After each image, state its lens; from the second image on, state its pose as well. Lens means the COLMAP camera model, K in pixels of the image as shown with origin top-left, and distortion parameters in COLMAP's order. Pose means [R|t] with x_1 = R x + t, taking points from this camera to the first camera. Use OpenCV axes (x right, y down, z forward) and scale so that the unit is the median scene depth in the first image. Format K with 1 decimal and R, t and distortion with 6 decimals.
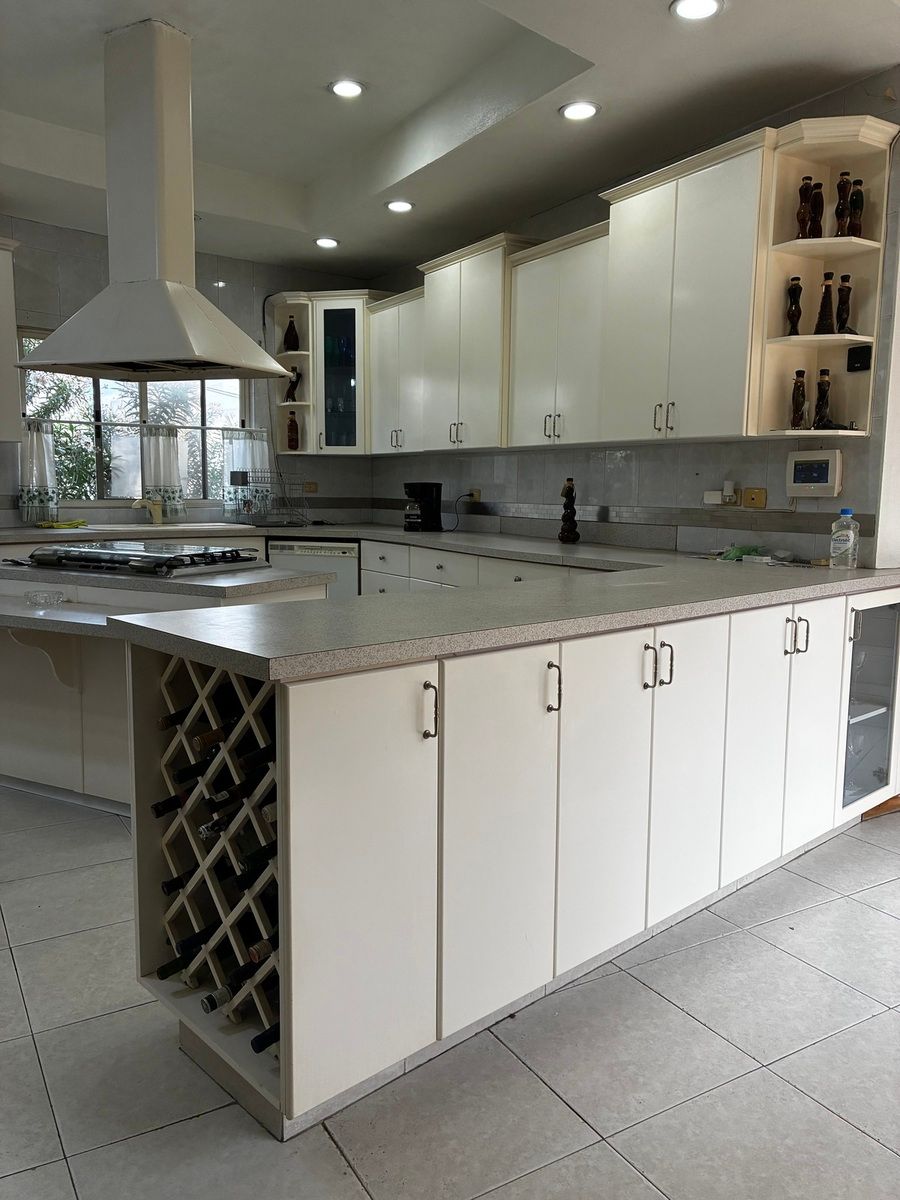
lens RADIAL K [[915.7, 0, 448.3], [0, 915.7, 599.7], [0, 0, 1]] dist [0.033180, -0.039629]
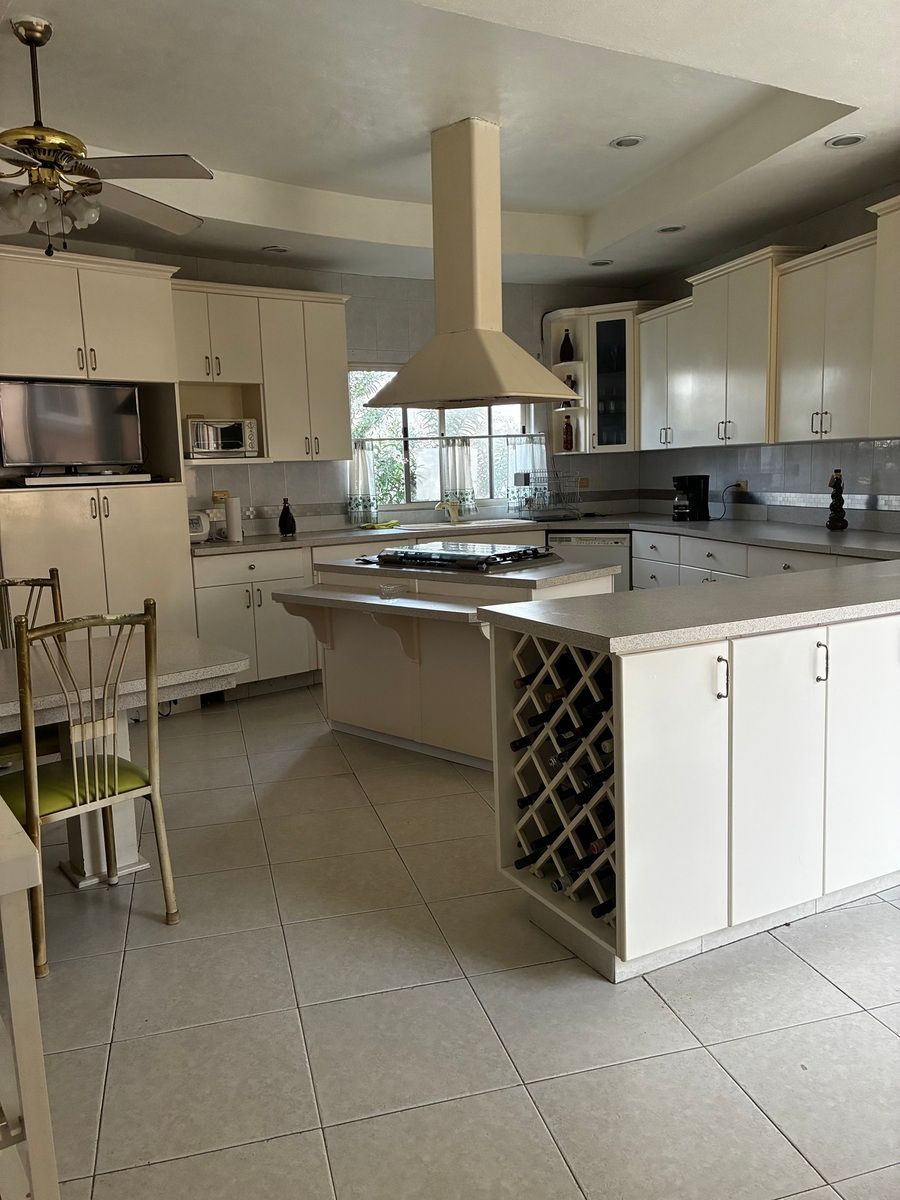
lens RADIAL K [[915.7, 0, 449.5], [0, 915.7, 600.2], [0, 0, 1]] dist [0.033180, -0.039629]
pose [[0.963776, -0.006176, -0.266643, -0.035274], [0.012084, 0.999716, 0.020520, -0.018276], [0.266440, -0.022999, 0.963577, -0.303757]]
